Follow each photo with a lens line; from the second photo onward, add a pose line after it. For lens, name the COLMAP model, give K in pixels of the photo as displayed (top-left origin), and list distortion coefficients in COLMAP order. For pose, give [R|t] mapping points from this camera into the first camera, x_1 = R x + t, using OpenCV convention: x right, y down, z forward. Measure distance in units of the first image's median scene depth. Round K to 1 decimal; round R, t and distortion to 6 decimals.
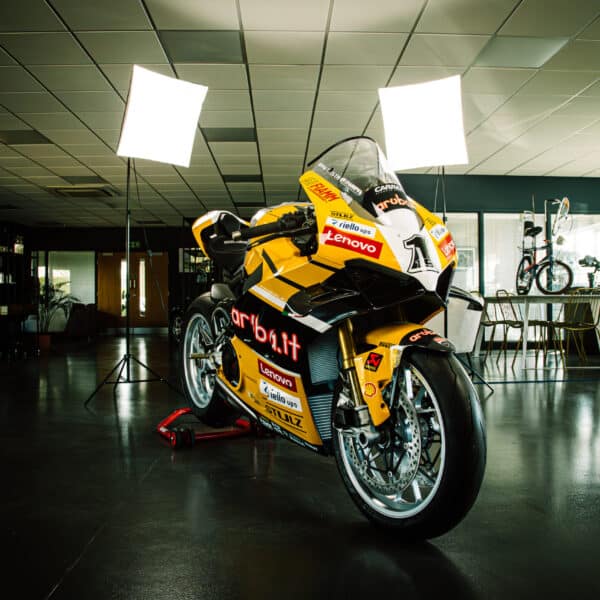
lens RADIAL K [[612.1, 0, 300.0], [0, 612.1, 300.0], [0, 0, 1]] dist [-0.118982, 0.004141]
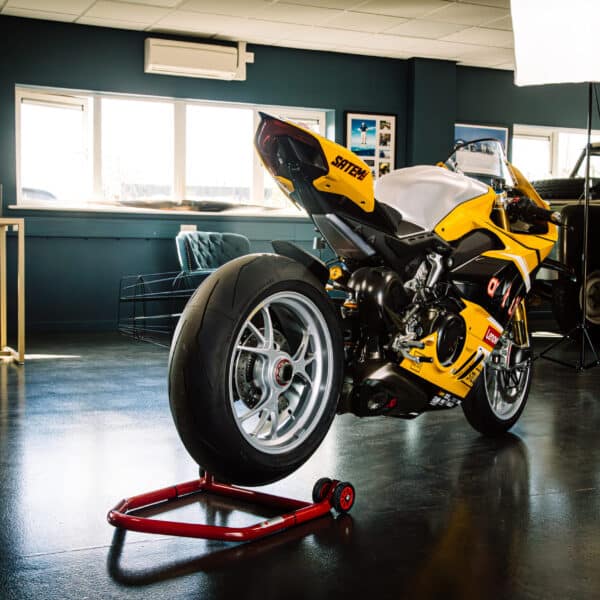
lens RADIAL K [[987.4, 0, 300.0], [0, 987.4, 300.0], [0, 0, 1]] dist [0.020040, 0.155823]
pose [[-0.391908, -0.047694, 0.918768, -1.562458], [-0.019846, 0.998861, 0.043386, -0.015315], [-0.919791, -0.001231, -0.392408, 2.051080]]
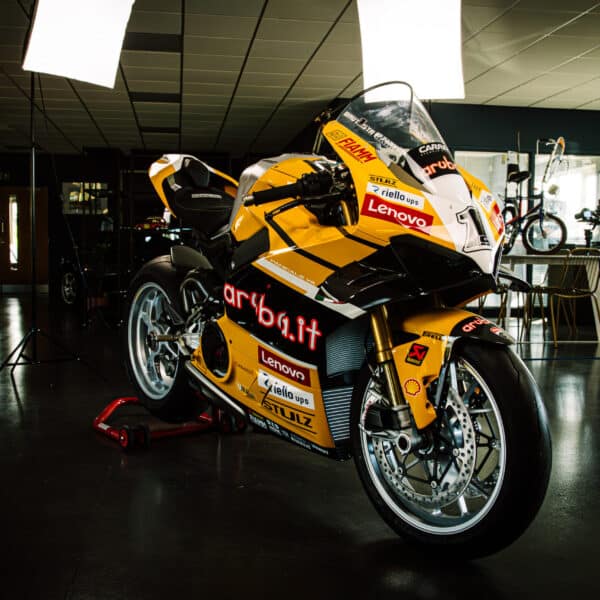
lens RADIAL K [[763.8, 0, 300.0], [0, 763.8, 300.0], [0, 0, 1]] dist [-0.047261, -0.040516]
pose [[0.991973, 0.006611, 0.126280, -0.150611], [-0.015137, 0.997660, 0.066675, -0.037087], [-0.125544, -0.068051, 0.989751, -0.028098]]
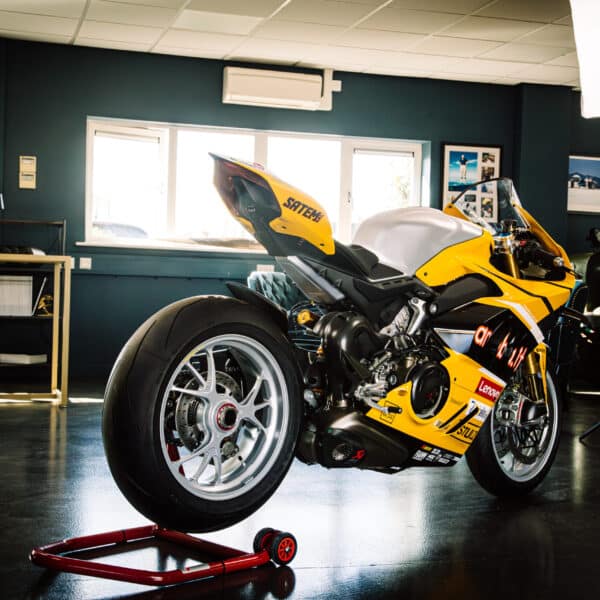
lens RADIAL K [[1111.1, 0, 300.0], [0, 1111.1, 300.0], [0, 0, 1]] dist [0.080009, 0.076793]
pose [[-0.254614, -0.012820, 0.966958, -1.796467], [-0.038542, 0.999252, 0.003099, -0.022631], [-0.966274, -0.036480, -0.254917, 1.820420]]
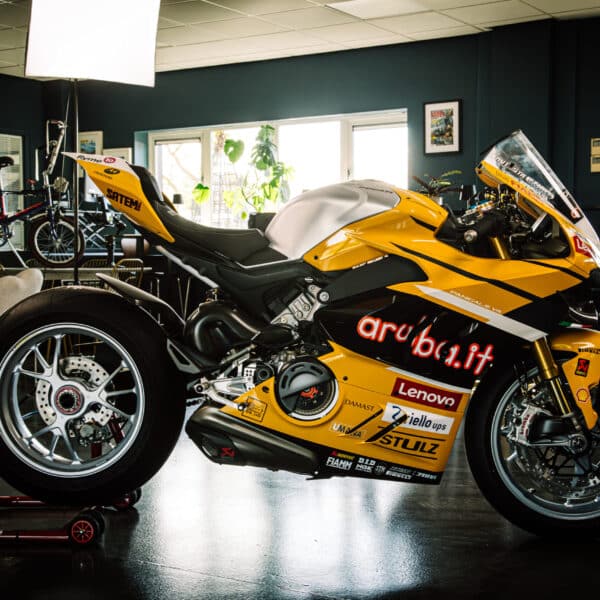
lens RADIAL K [[1111.1, 0, 300.0], [0, 1111.1, 300.0], [0, 0, 1]] dist [0.080009, 0.076793]
pose [[0.572351, -0.024083, 0.819655, -1.421996], [-0.009294, 0.999314, 0.035851, -0.062883], [-0.819956, -0.028137, 0.571734, 0.271902]]
